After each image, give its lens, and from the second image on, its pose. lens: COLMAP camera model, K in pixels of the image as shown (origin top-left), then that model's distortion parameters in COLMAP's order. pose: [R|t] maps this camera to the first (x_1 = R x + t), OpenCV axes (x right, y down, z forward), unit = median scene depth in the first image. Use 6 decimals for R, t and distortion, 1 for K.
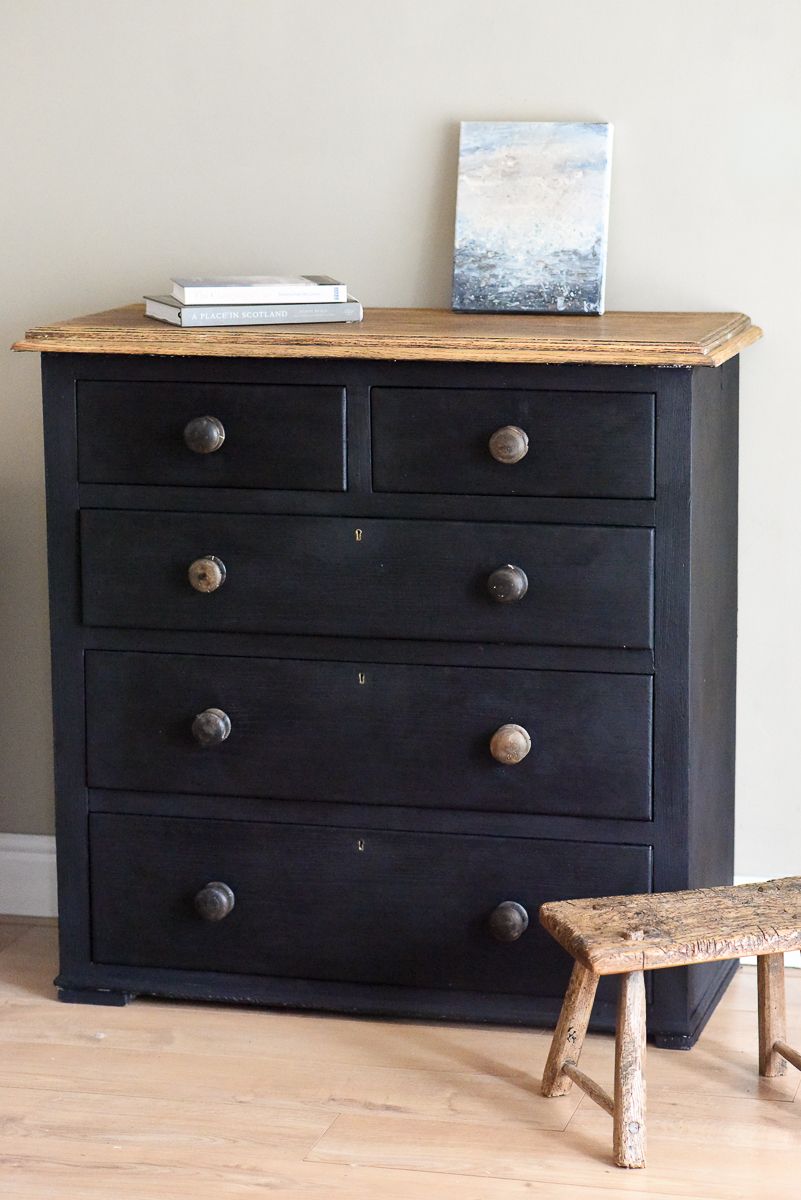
lens RADIAL K [[3032.9, 0, 400.5], [0, 3032.9, 600.0], [0, 0, 1]] dist [-0.022423, -0.693879]
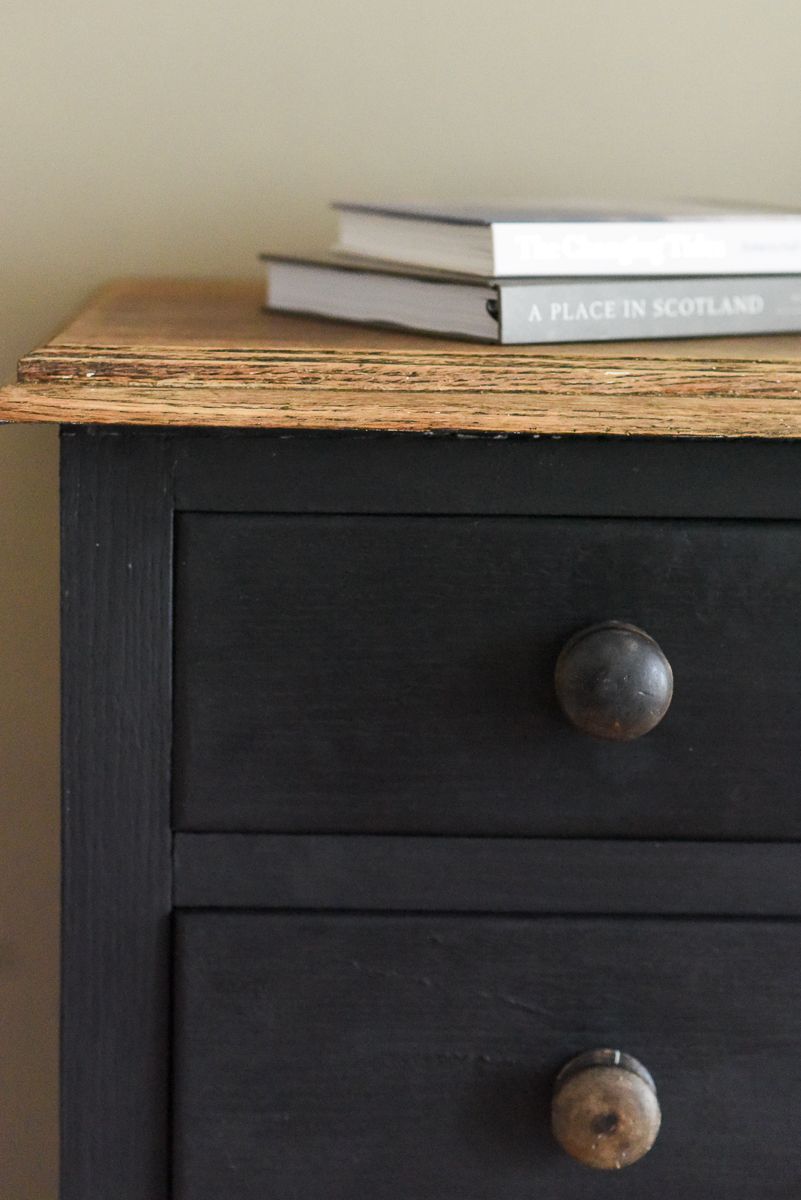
lens RADIAL K [[3039.8, 0, 401.1], [0, 3039.8, 574.2], [0, 0, 1]] dist [0.038348, 0.213459]
pose [[0.963994, -0.022027, 0.265011, -0.167360], [0.025564, 0.999624, -0.009903, -0.062055], [-0.264693, 0.016321, 0.964195, 0.684022]]
